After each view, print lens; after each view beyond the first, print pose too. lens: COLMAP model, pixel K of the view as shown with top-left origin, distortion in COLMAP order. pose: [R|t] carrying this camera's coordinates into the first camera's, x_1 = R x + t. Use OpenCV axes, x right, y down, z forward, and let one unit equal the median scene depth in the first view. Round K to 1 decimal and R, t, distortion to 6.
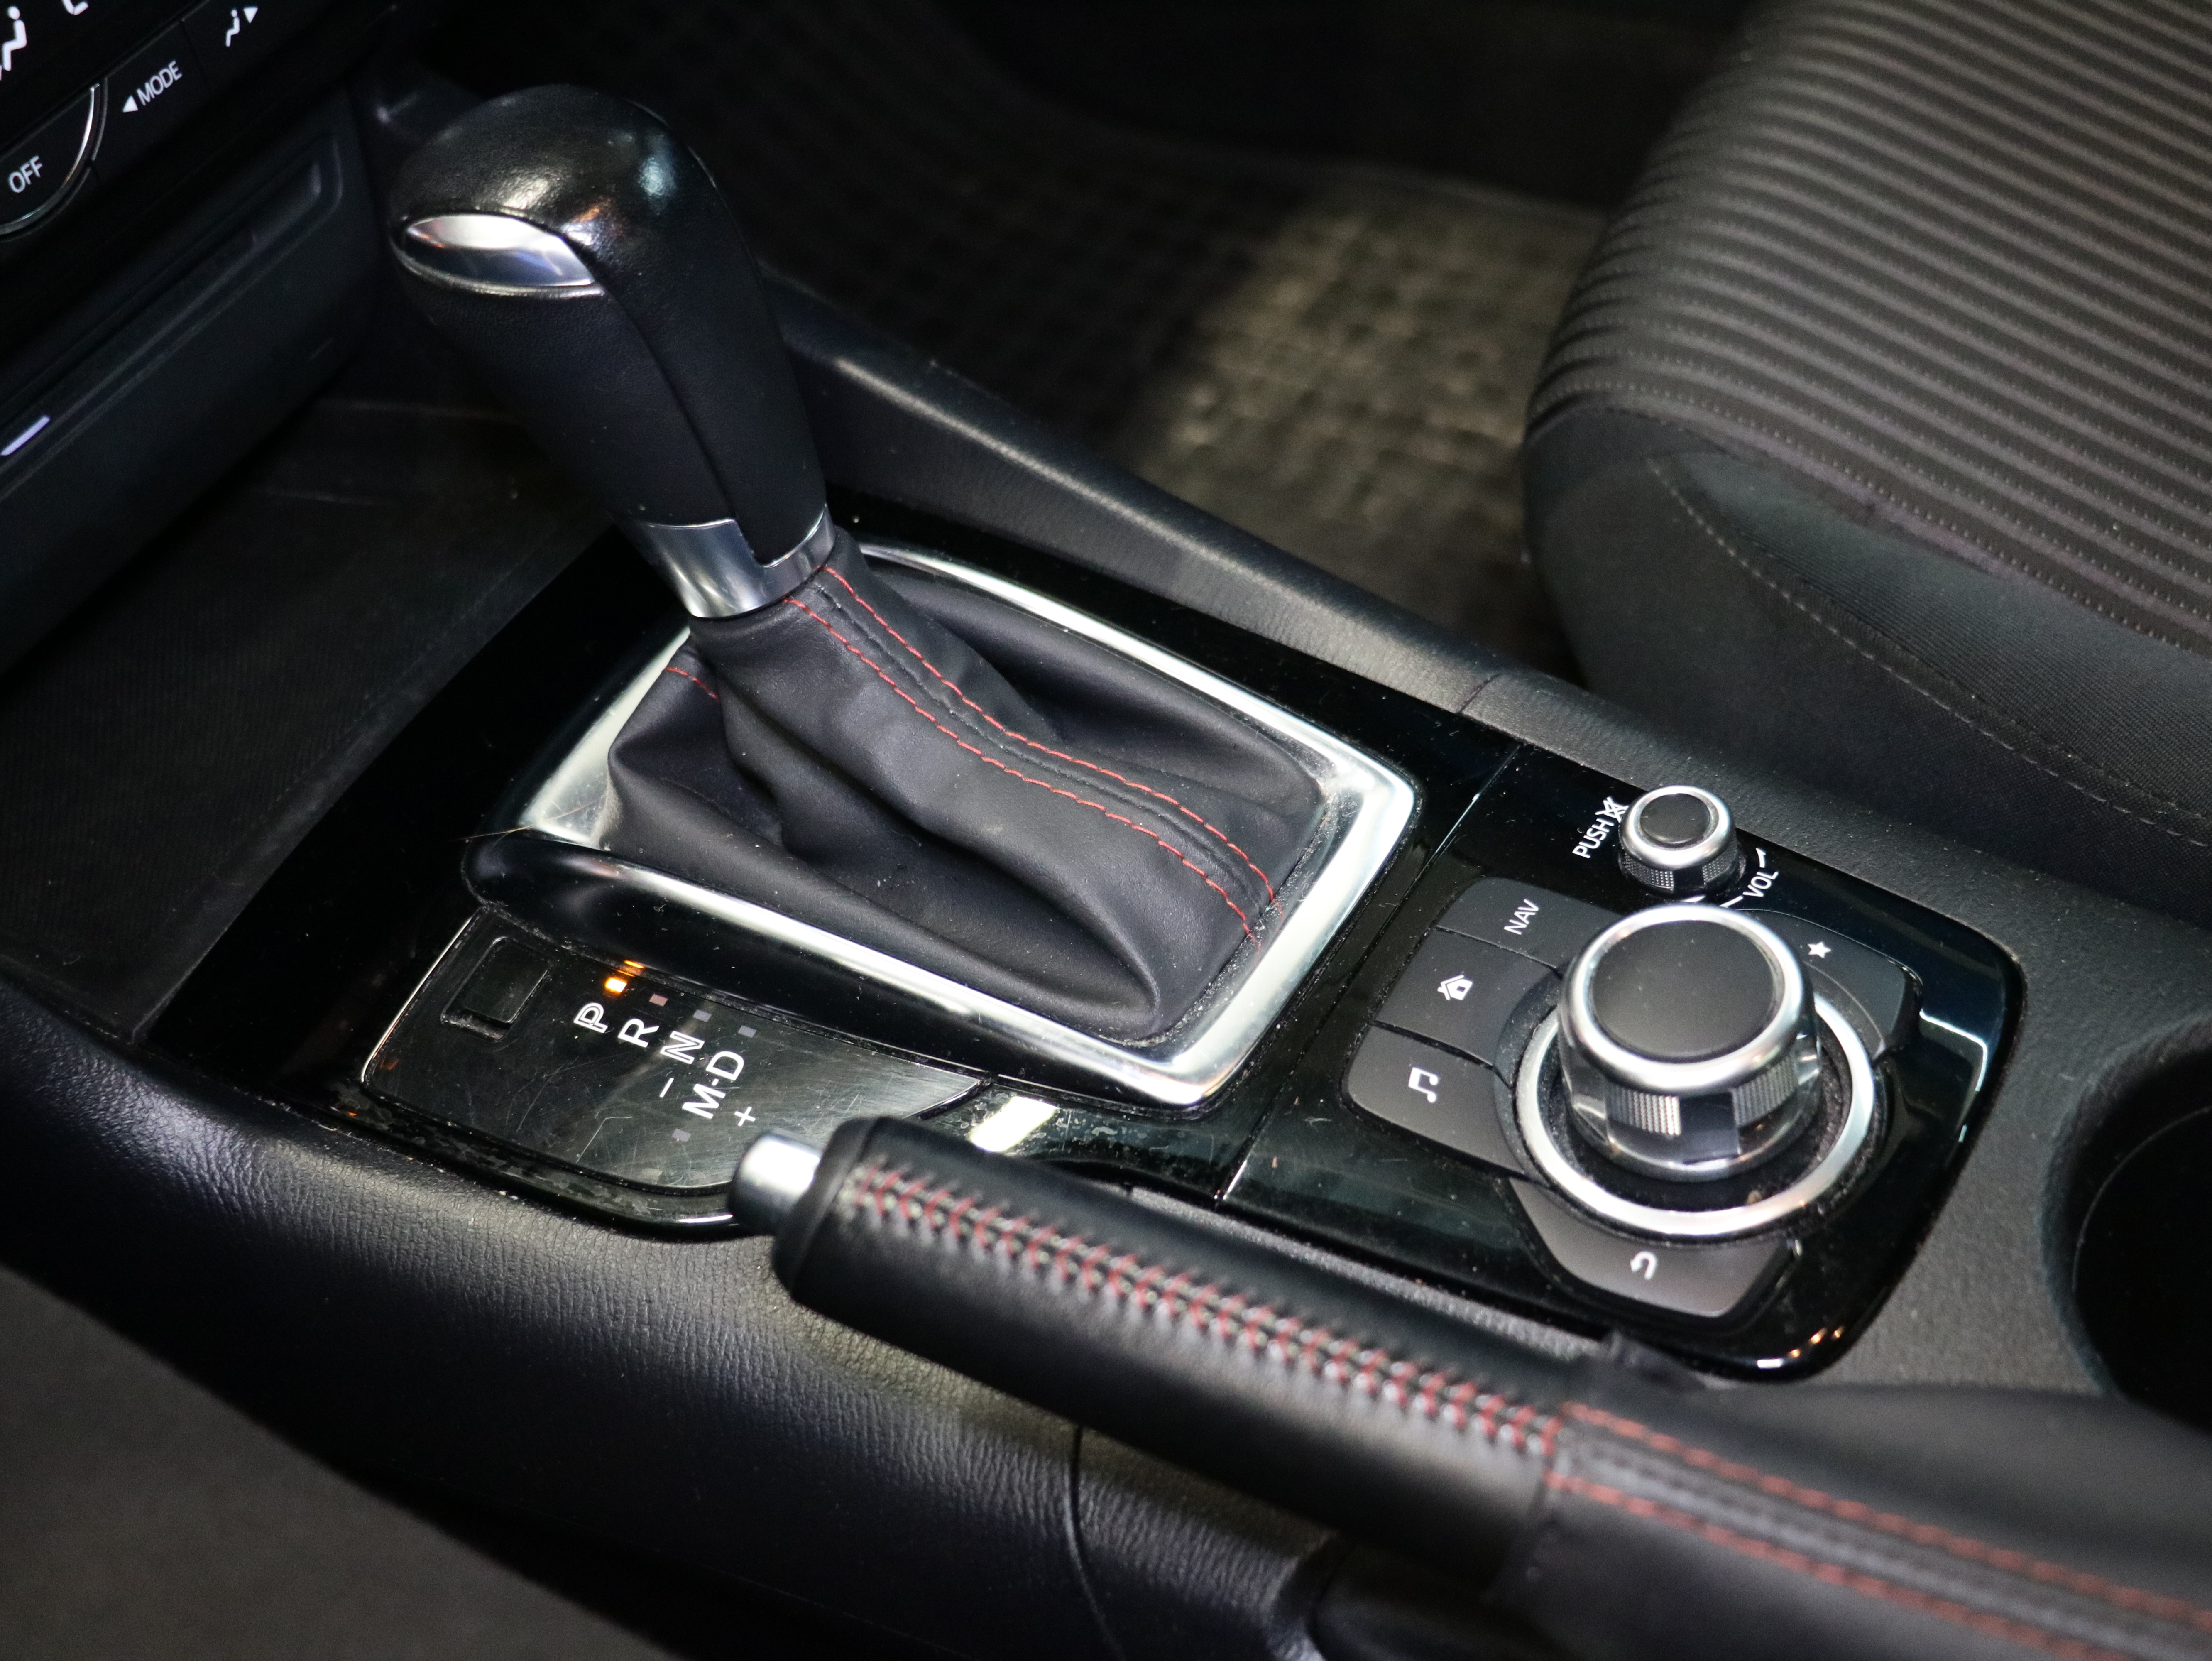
lens RADIAL K [[3103.7, 0, 1089.0], [0, 3103.7, 849.7], [0, 0, 1]] dist [-0.008841, 0.000000]
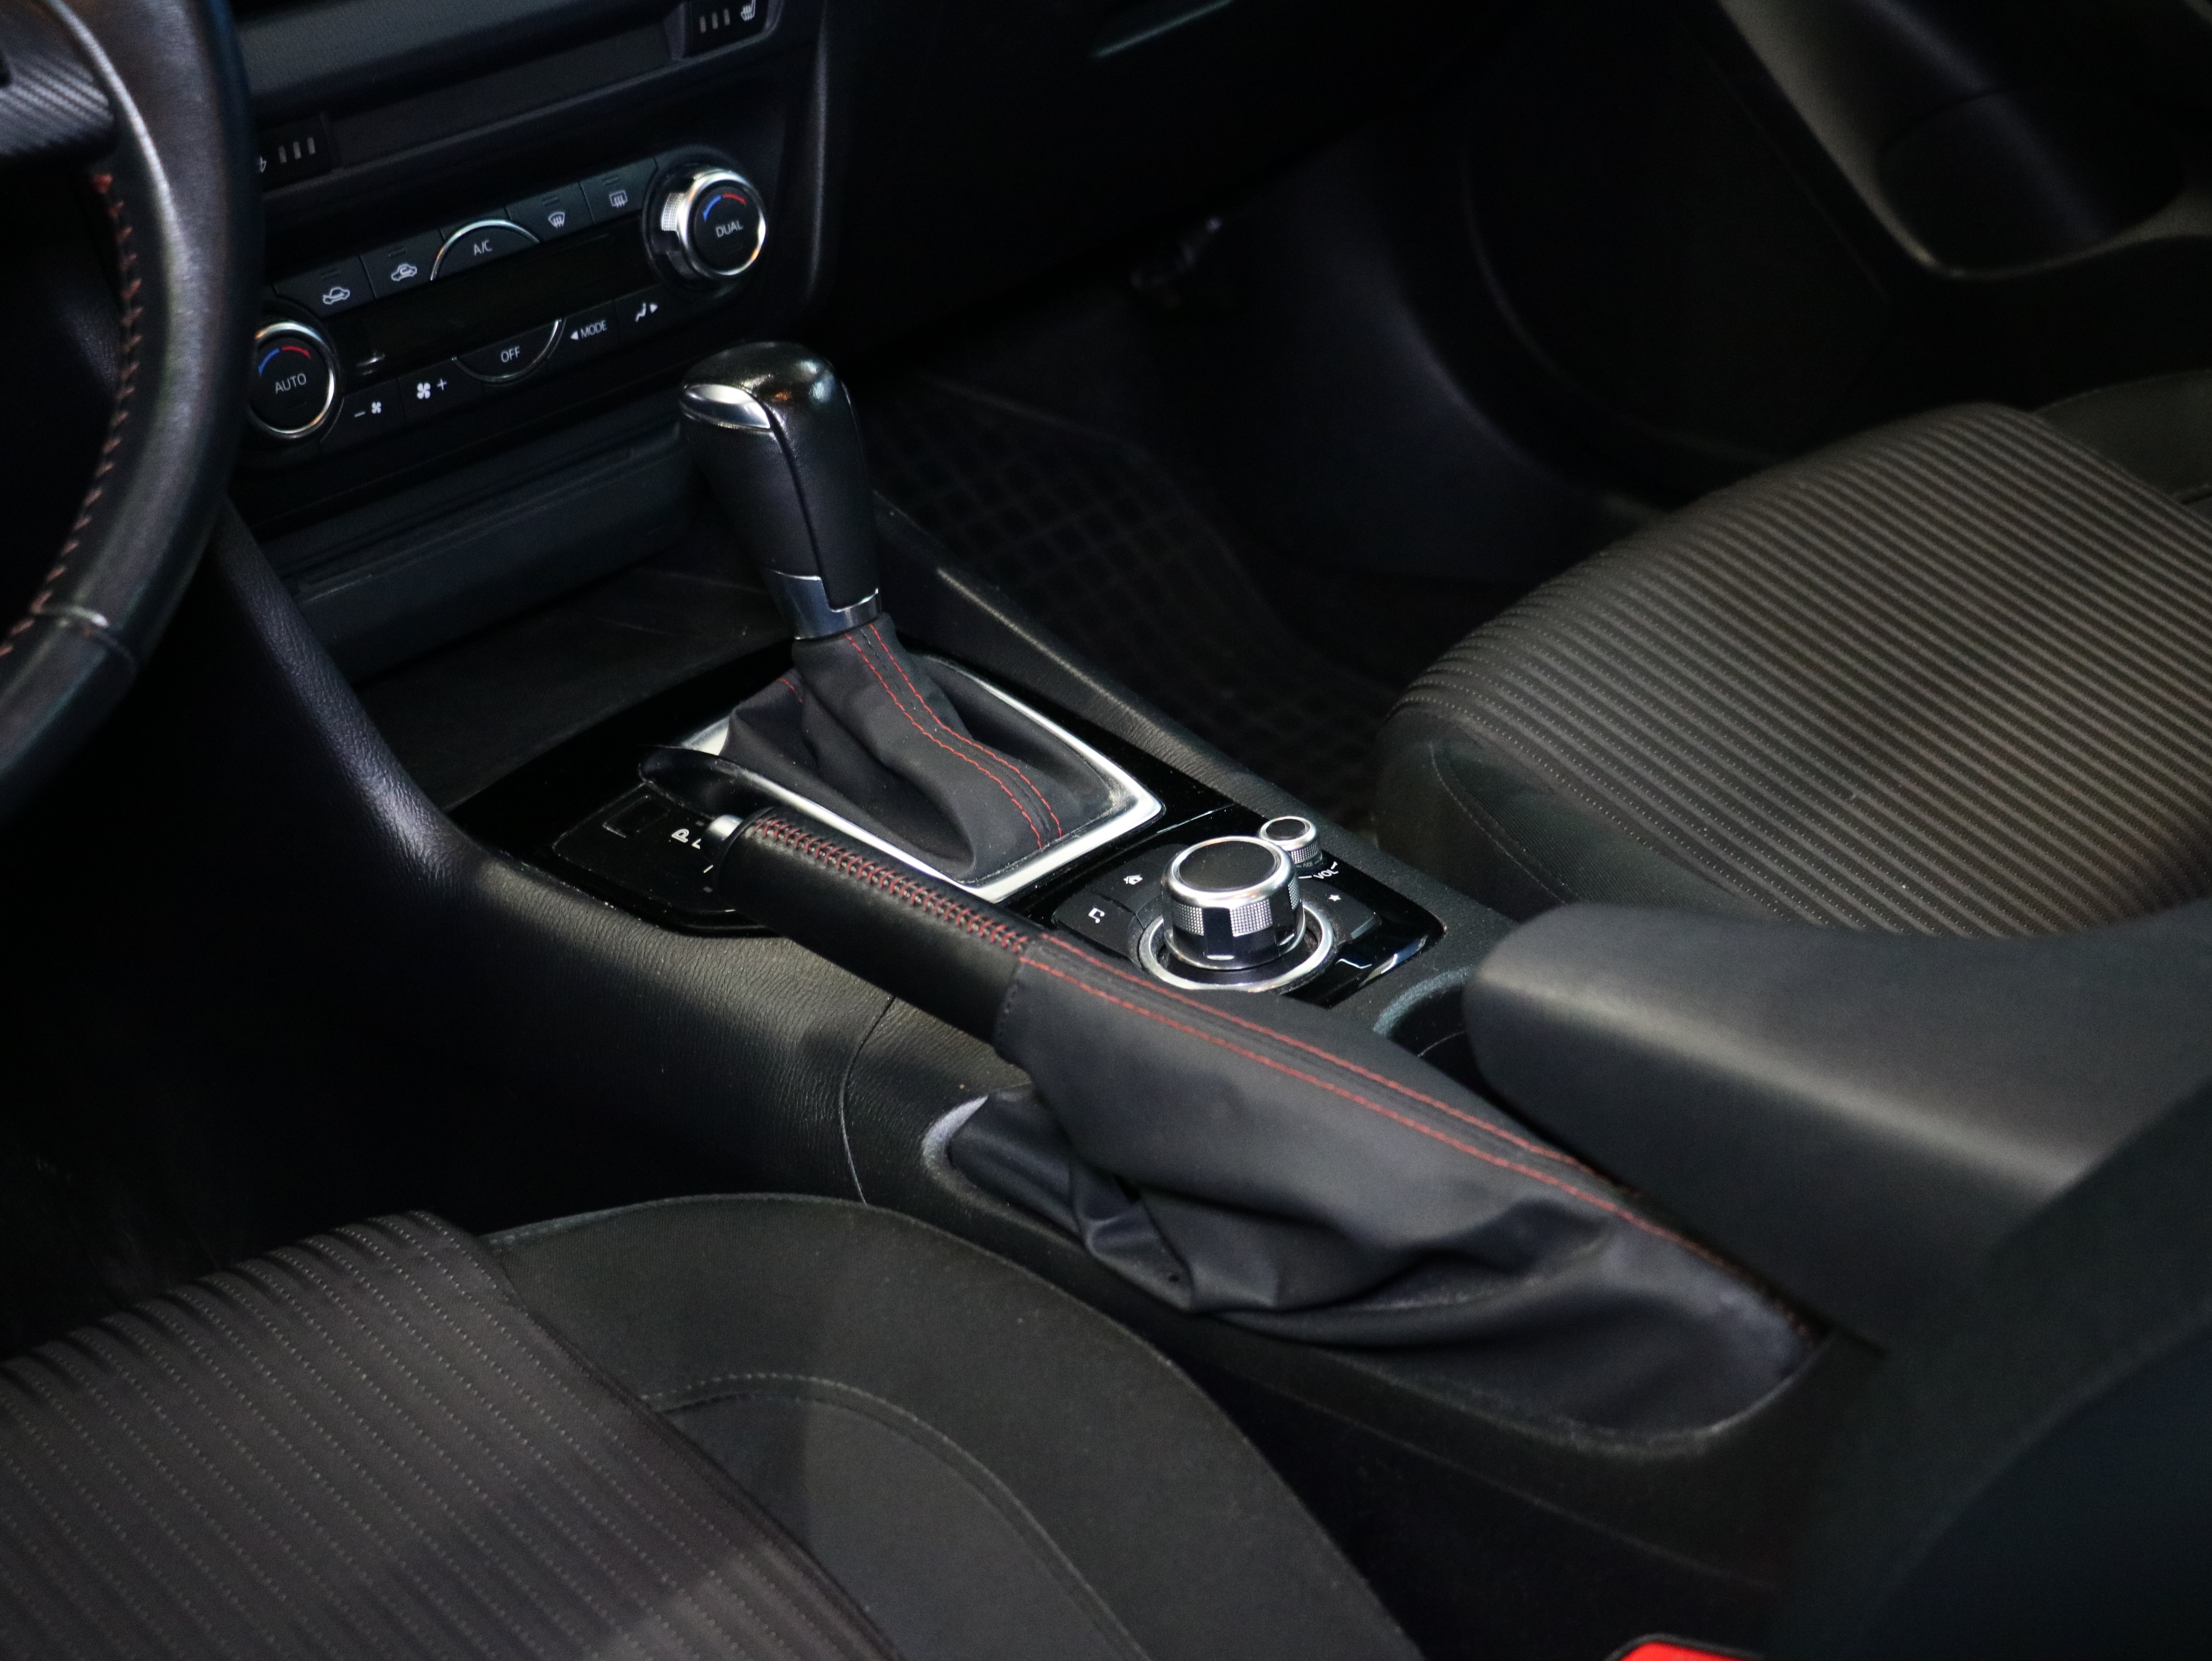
lens RADIAL K [[3481.5, 0, 1105.8], [0, 3481.5, 831.7], [0, 0, 1]] dist [-0.021361, 0.000000]
pose [[0.967149, 0.189522, -0.169425, 0.407636], [-0.226263, 0.945573, -0.233872, 0.458033], [0.115880, 0.264524, 0.957392, -0.873878]]
